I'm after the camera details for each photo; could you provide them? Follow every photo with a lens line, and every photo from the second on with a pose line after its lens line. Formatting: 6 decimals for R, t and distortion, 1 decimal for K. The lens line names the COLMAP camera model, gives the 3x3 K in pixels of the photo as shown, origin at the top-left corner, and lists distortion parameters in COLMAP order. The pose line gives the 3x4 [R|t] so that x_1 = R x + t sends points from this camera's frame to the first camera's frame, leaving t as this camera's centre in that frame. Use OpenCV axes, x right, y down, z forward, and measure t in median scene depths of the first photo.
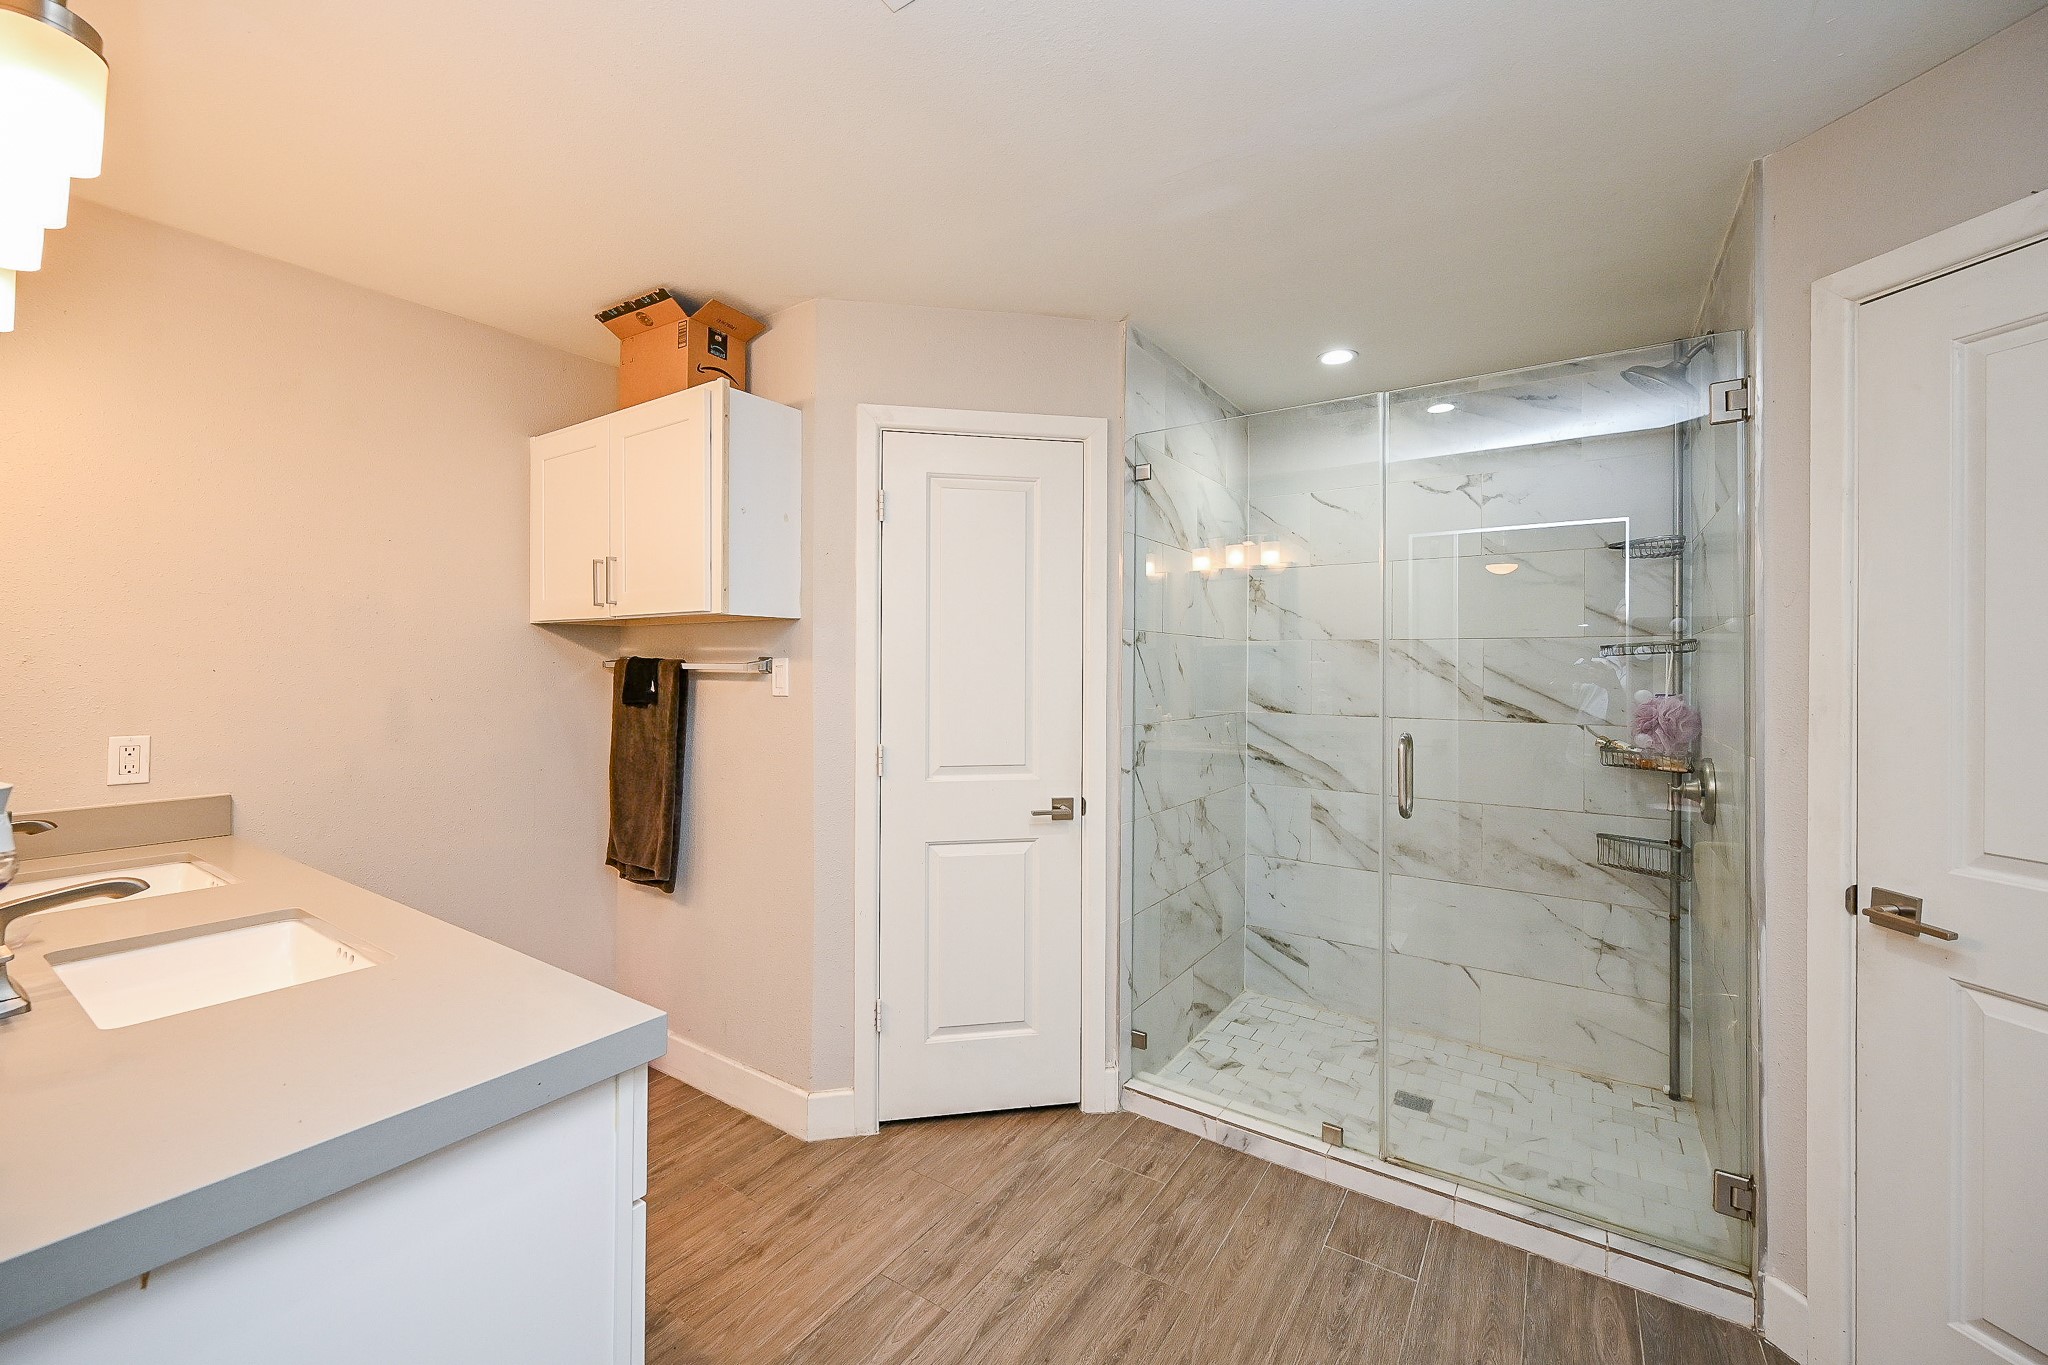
lens RADIAL K [[808.2, 0, 1016.8], [0, 808.2, 676.4], [0, 0, 1]] dist [-0.000081, -0.000013]
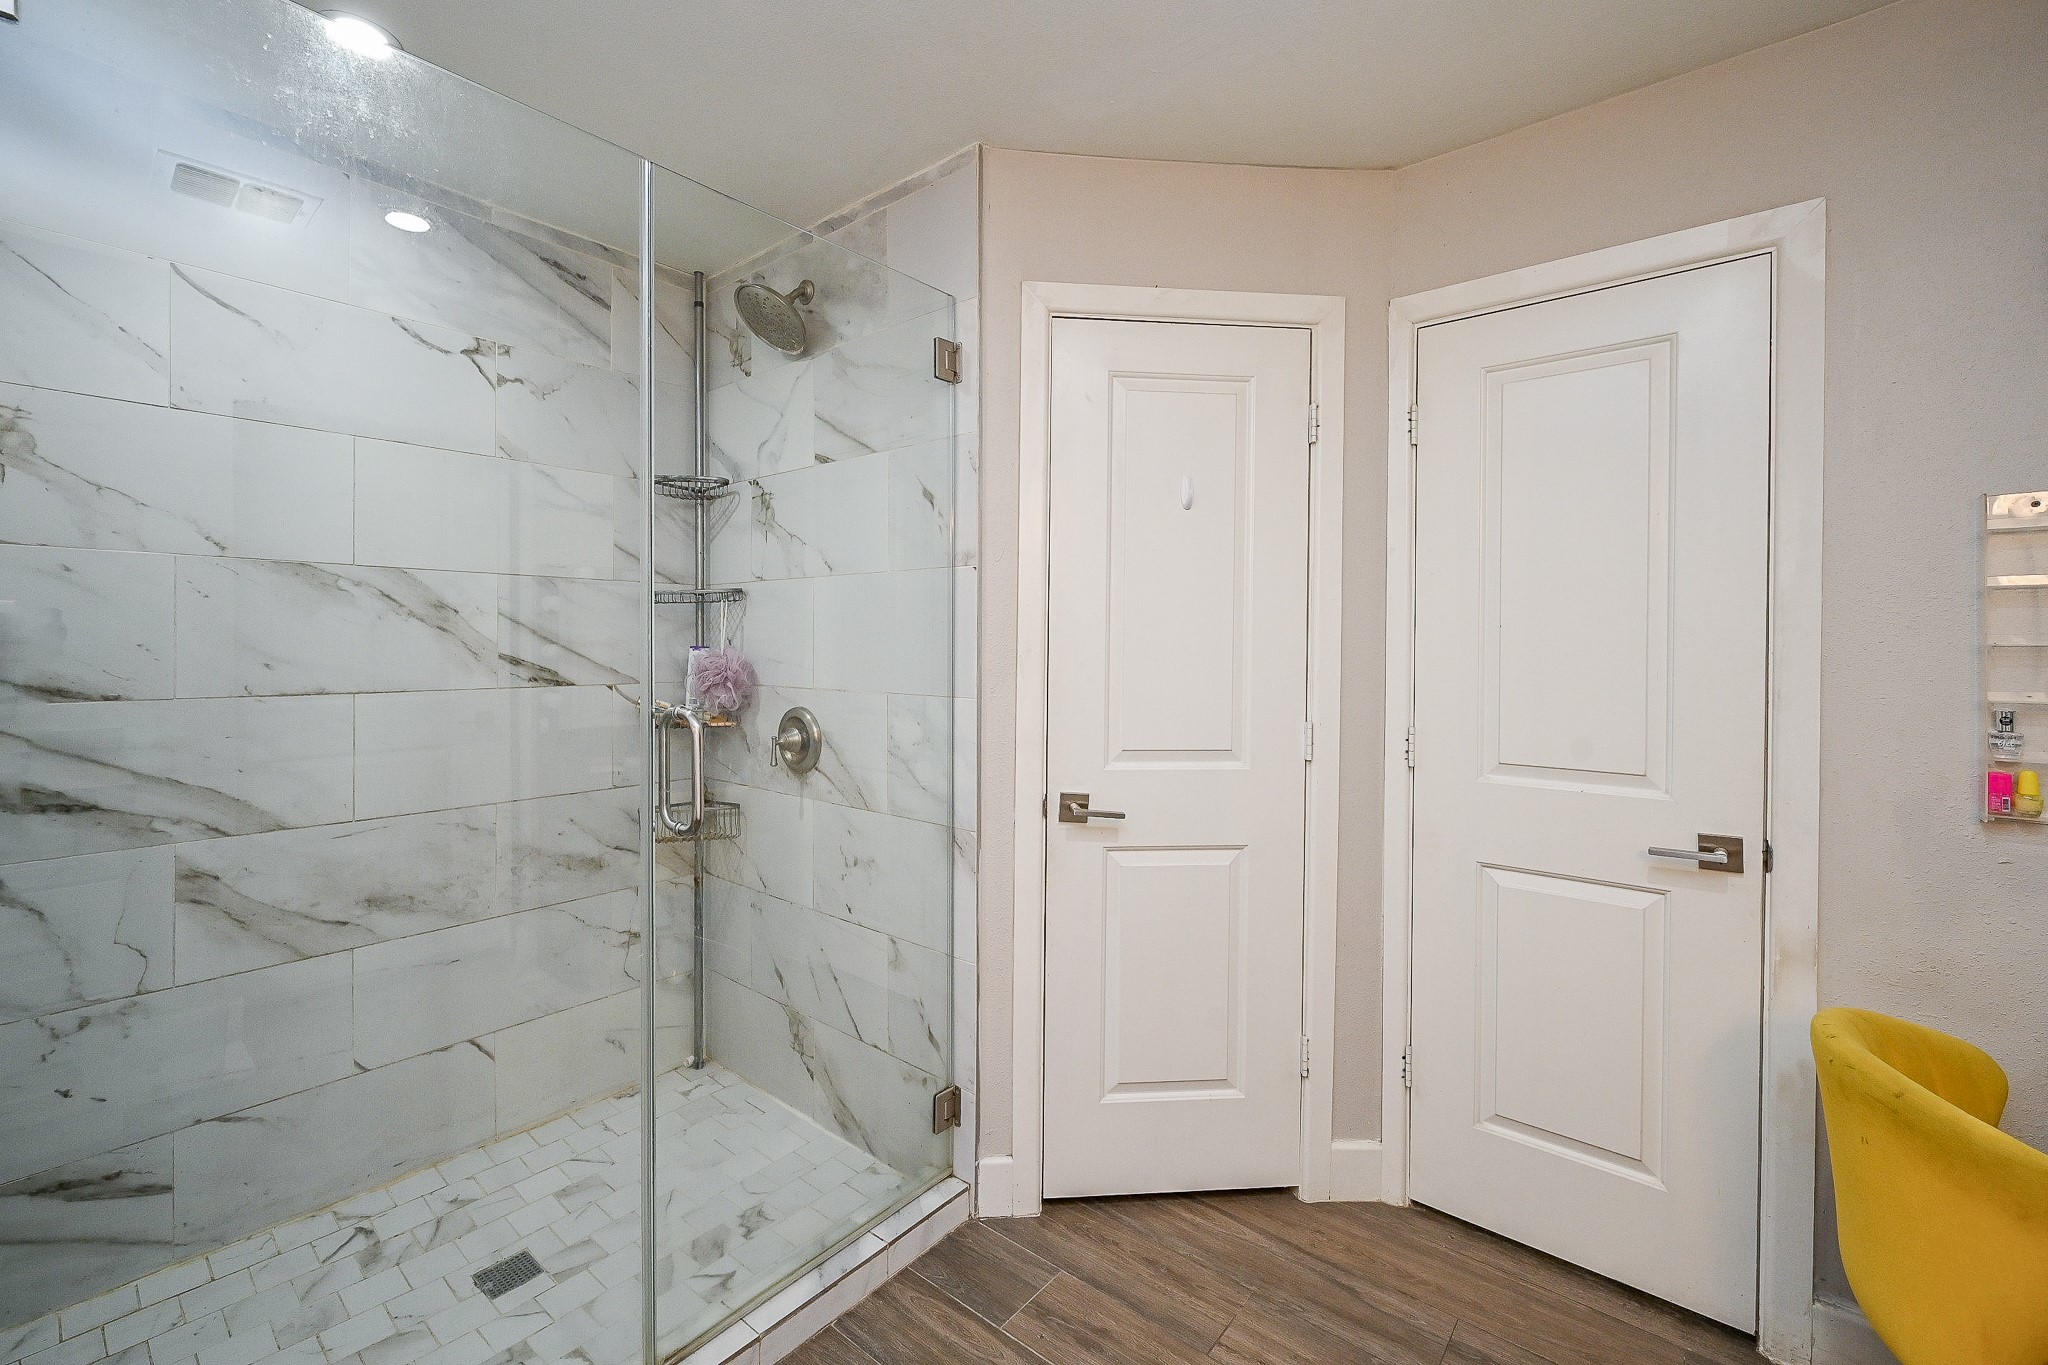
lens RADIAL K [[837.5, 0, 1020.4], [0, 837.5, 649.8], [0, 0, 1]] dist [-0.006959, 0.000231]
pose [[0.109243, -0.016564, 0.993877, -0.112084], [0.003423, 0.999861, 0.016288, 0.010427], [-0.994009, 0.001622, 0.109285, 0.460482]]
